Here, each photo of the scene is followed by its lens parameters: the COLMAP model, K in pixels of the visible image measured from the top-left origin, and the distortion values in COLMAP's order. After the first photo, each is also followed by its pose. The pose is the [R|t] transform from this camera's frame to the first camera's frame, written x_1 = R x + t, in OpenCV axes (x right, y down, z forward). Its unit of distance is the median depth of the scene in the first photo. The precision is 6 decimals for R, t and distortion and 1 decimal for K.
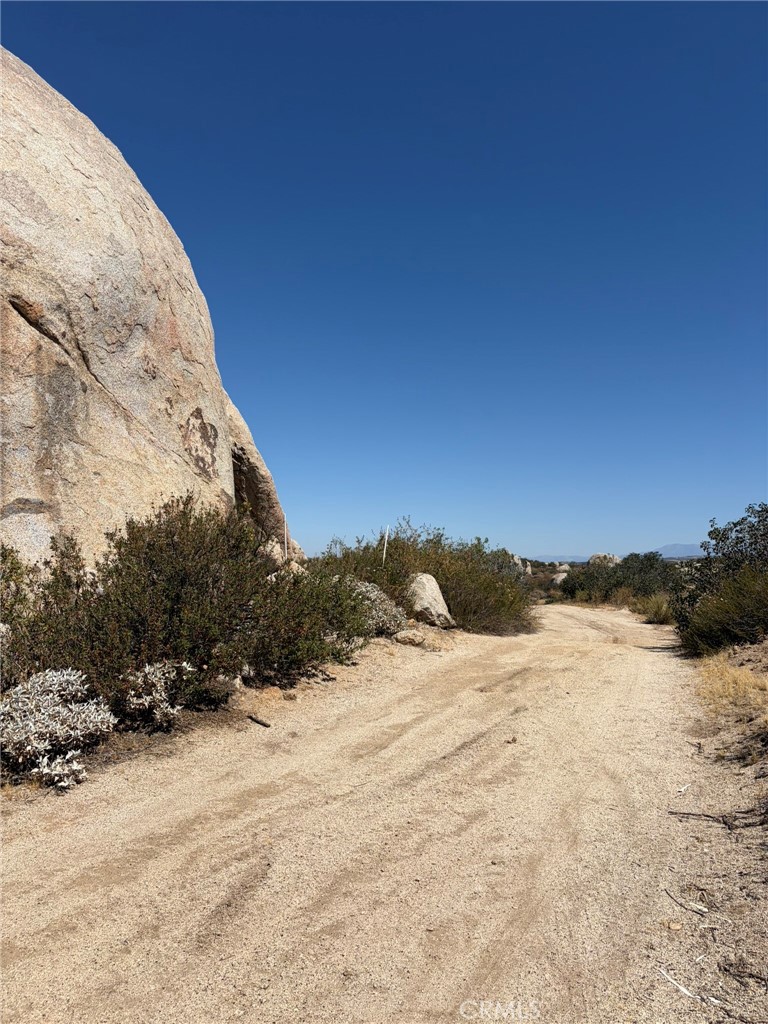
lens RADIAL K [[720.6, 0, 384.0], [0, 720.6, 512.0], [0, 0, 1]] dist [0.033617, -0.040721]
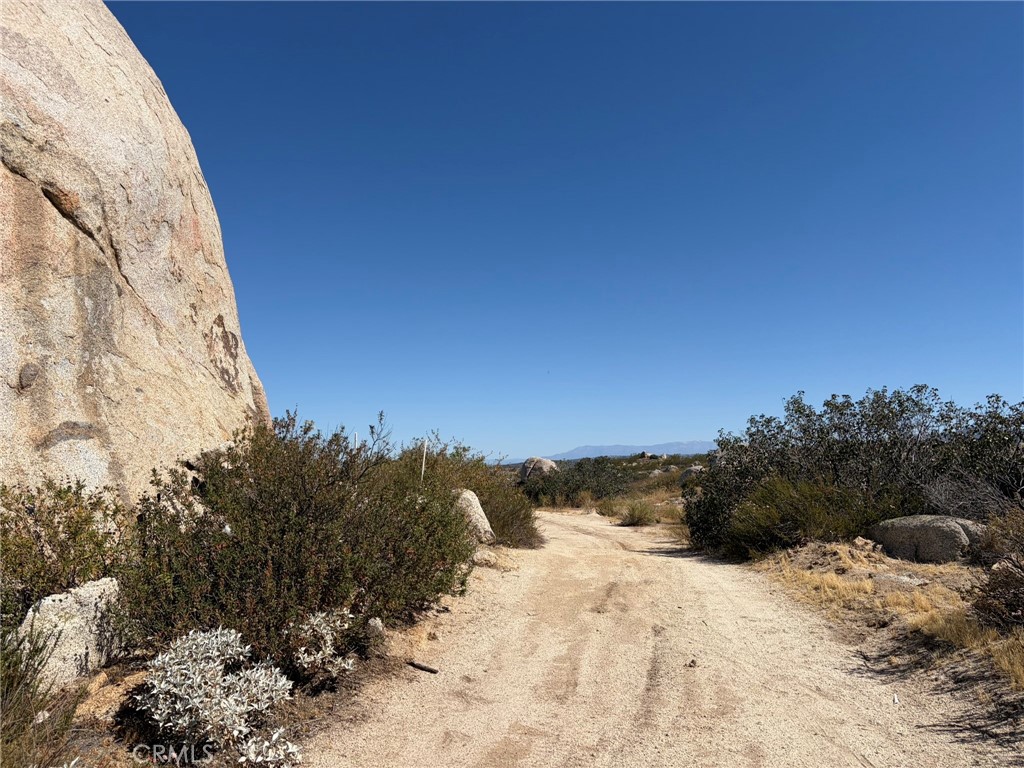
lens RADIAL K [[720.6, 0, 512.0], [0, 720.6, 384.0], [0, 0, 1]] dist [0.033617, -0.040721]
pose [[0.965771, 0.001950, 0.259391, -0.186444], [0.010593, 0.998841, -0.046949, -0.014647], [-0.259182, 0.048090, 0.964631, 0.044733]]
